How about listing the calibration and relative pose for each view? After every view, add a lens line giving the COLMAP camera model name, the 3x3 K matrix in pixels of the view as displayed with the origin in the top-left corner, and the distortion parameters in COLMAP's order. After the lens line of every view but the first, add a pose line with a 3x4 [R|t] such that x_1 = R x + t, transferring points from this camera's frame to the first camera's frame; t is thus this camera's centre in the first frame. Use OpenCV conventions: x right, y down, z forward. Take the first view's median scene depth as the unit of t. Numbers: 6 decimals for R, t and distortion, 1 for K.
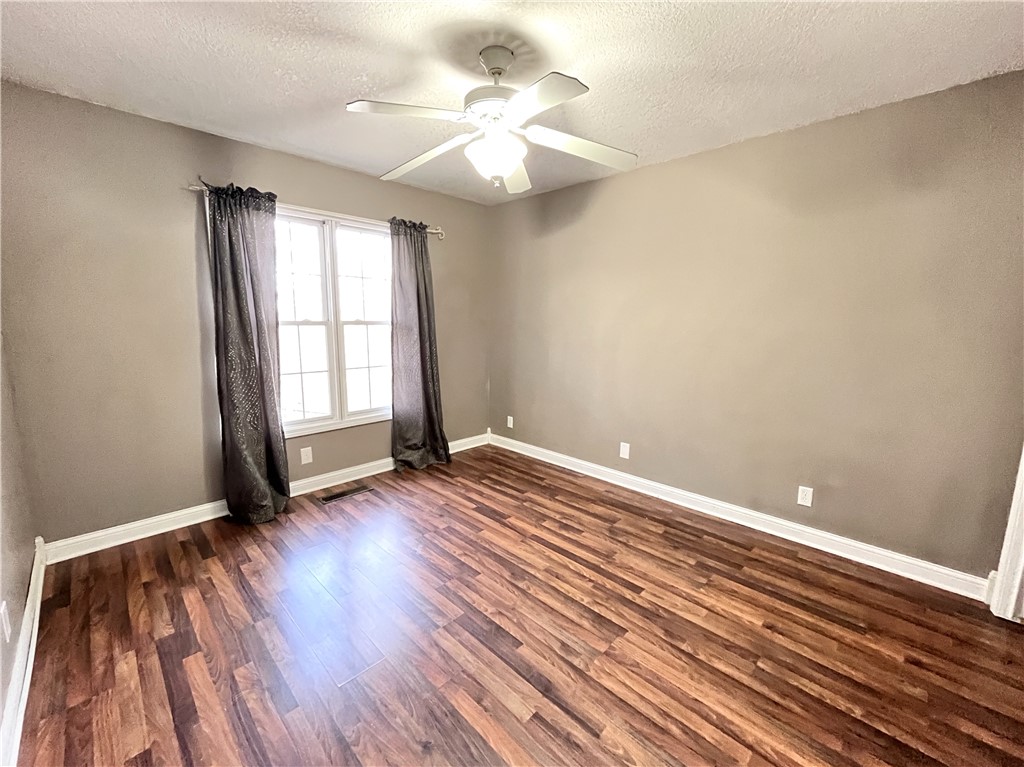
lens RADIAL K [[422.8, 0, 515.9], [0, 422.8, 385.0], [0, 0, 1]] dist [-0.003237, -0.000426]
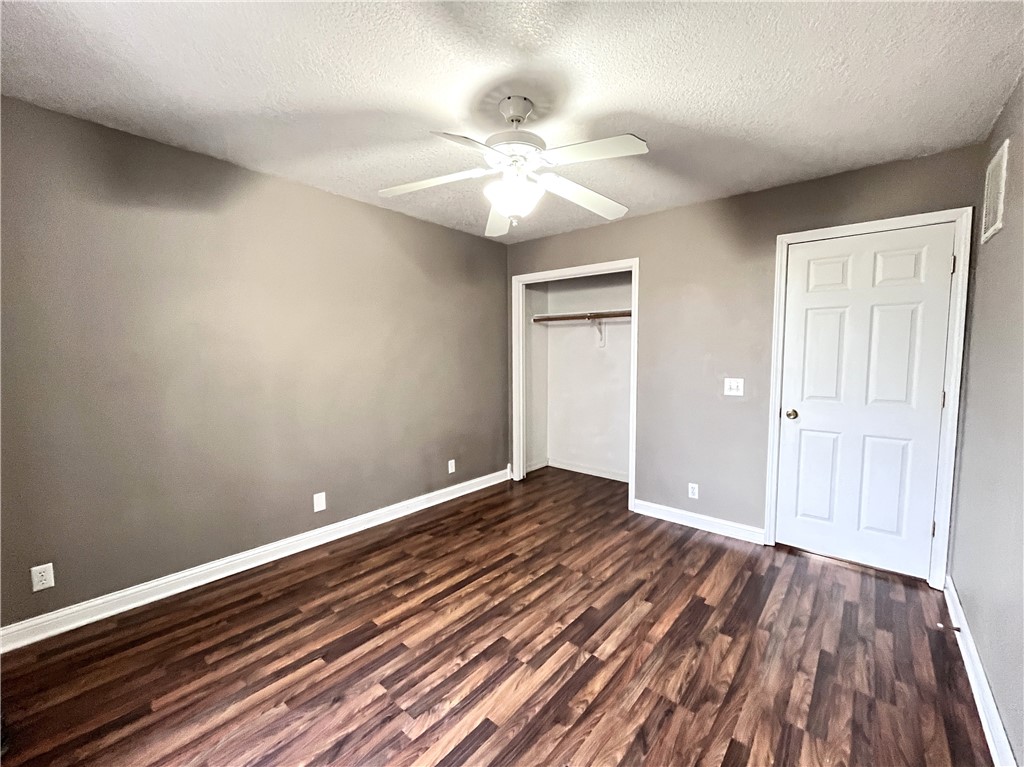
lens RADIAL K [[422.8, 0, 515.9], [0, 422.8, 385.0], [0, 0, 1]] dist [-0.003237, -0.000426]
pose [[-0.079547, -0.087132, 0.993016, -0.798489], [0.152518, 0.983379, 0.098504, -0.133566], [-0.985094, 0.159289, -0.064936, 0.824837]]
